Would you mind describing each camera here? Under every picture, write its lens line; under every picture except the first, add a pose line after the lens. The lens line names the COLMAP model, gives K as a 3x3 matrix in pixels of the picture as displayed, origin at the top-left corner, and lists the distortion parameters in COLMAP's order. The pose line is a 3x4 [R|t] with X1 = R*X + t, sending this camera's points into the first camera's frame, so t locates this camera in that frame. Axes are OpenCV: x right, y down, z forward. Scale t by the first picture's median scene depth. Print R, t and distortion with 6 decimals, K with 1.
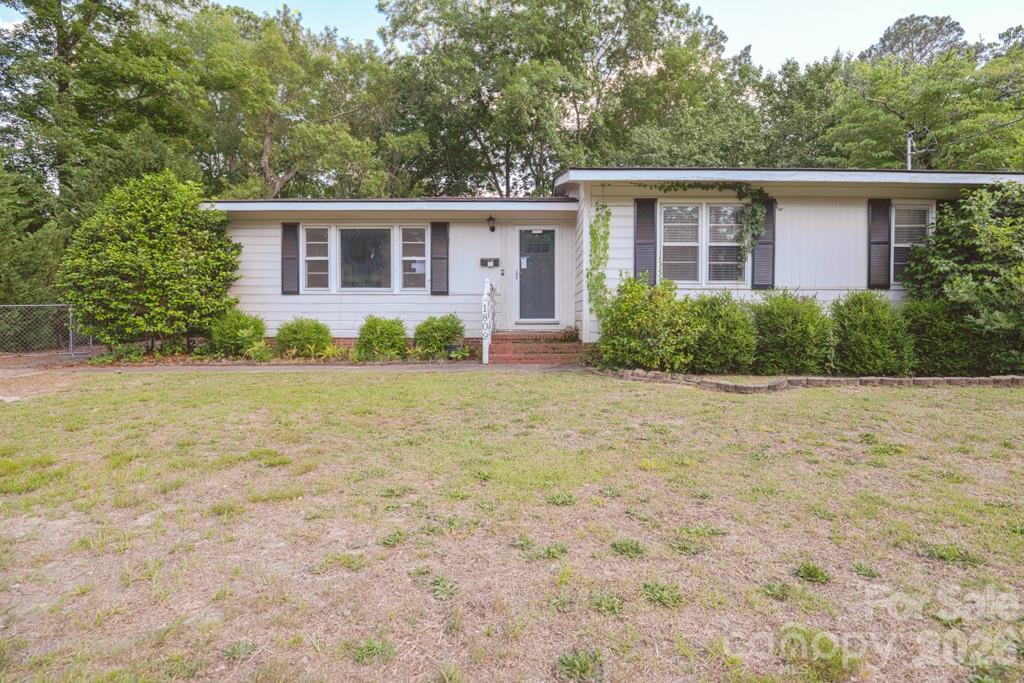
lens RADIAL K [[519.4, 0, 520.6], [0, 519.4, 315.9], [0, 0, 1]] dist [-0.024266, -0.000021]
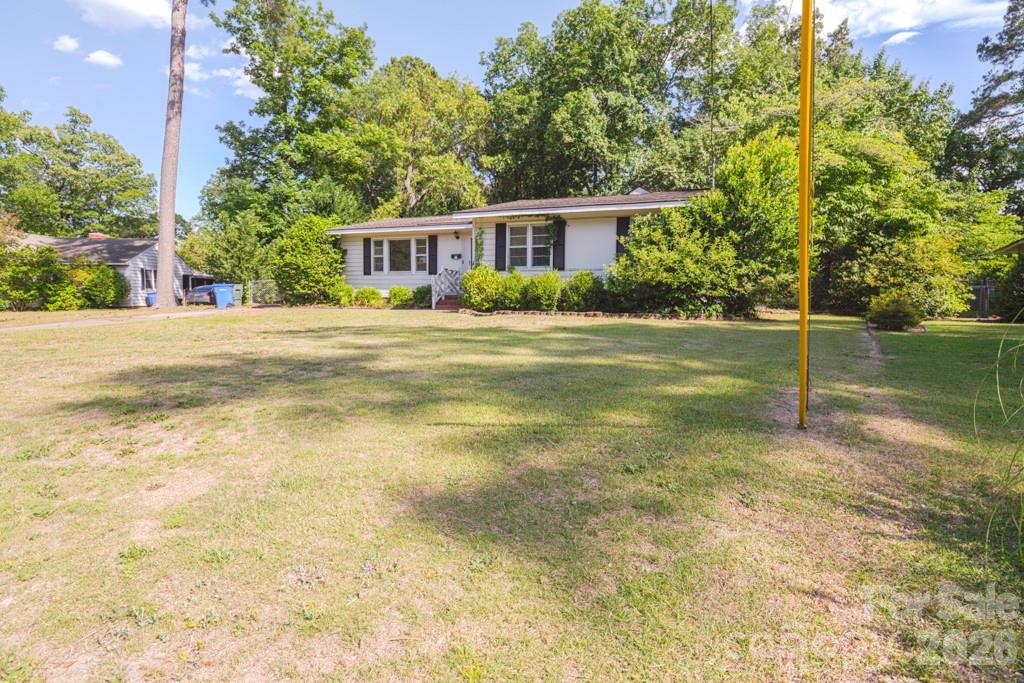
lens RADIAL K [[505.2, 0, 525.3], [0, 505.2, 330.7], [0, 0, 1]] dist [-0.027025, -0.001249]
pose [[0.933323, 0.031719, -0.357634, 0.812970], [-0.003746, 0.996896, 0.078639, 0.016860], [0.359018, -0.072056, 0.930545, -0.583308]]
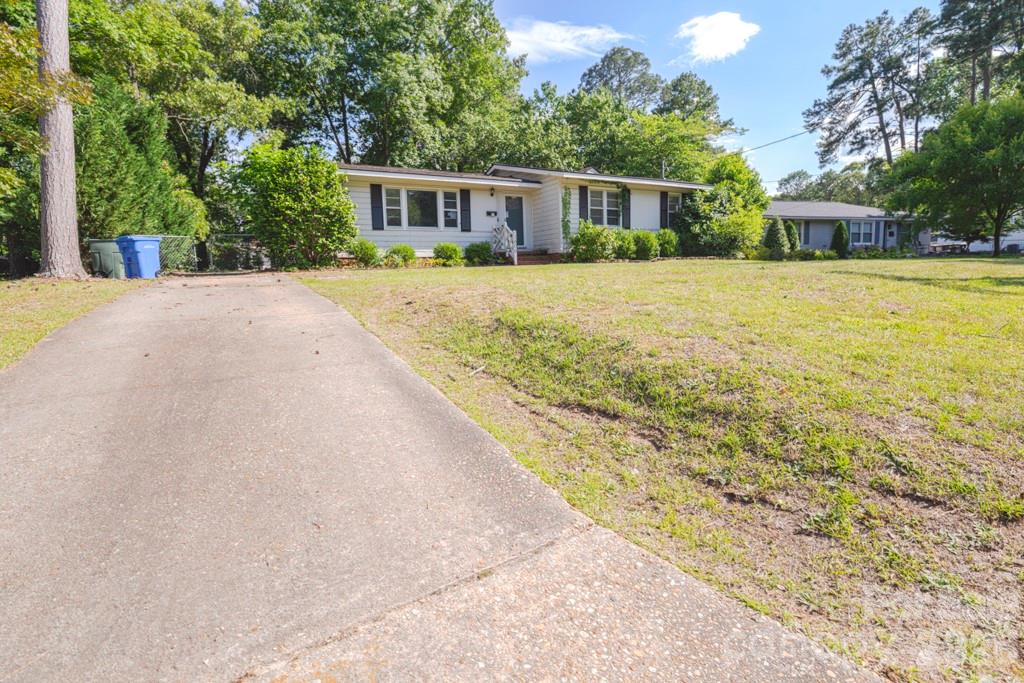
lens RADIAL K [[505.2, 0, 525.3], [0, 505.2, 330.7], [0, 0, 1]] dist [-0.027025, -0.001249]
pose [[0.870209, -0.078762, 0.486347, -0.846075], [0.025032, 0.992932, 0.116011, 0.100758], [-0.492047, -0.088779, 0.866030, -0.613937]]
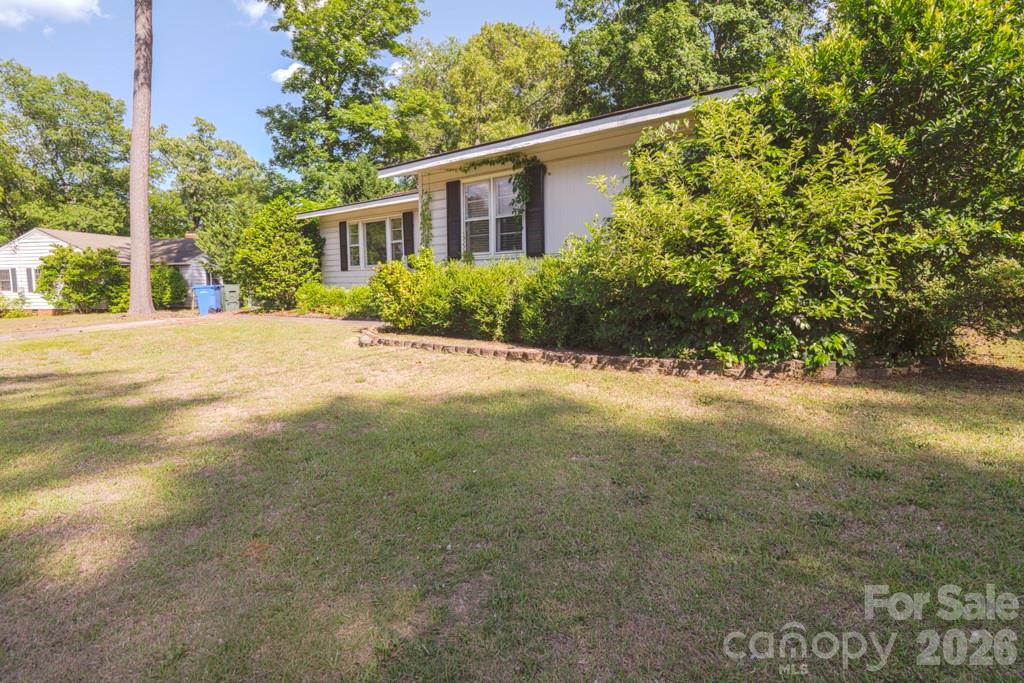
lens RADIAL K [[505.2, 0, 525.3], [0, 505.2, 330.7], [0, 0, 1]] dist [-0.027025, -0.001249]
pose [[0.800131, 0.047161, -0.597968, 0.851582], [0.015126, 0.995001, 0.098714, -0.005064], [0.599634, -0.088029, 0.795418, 0.151793]]
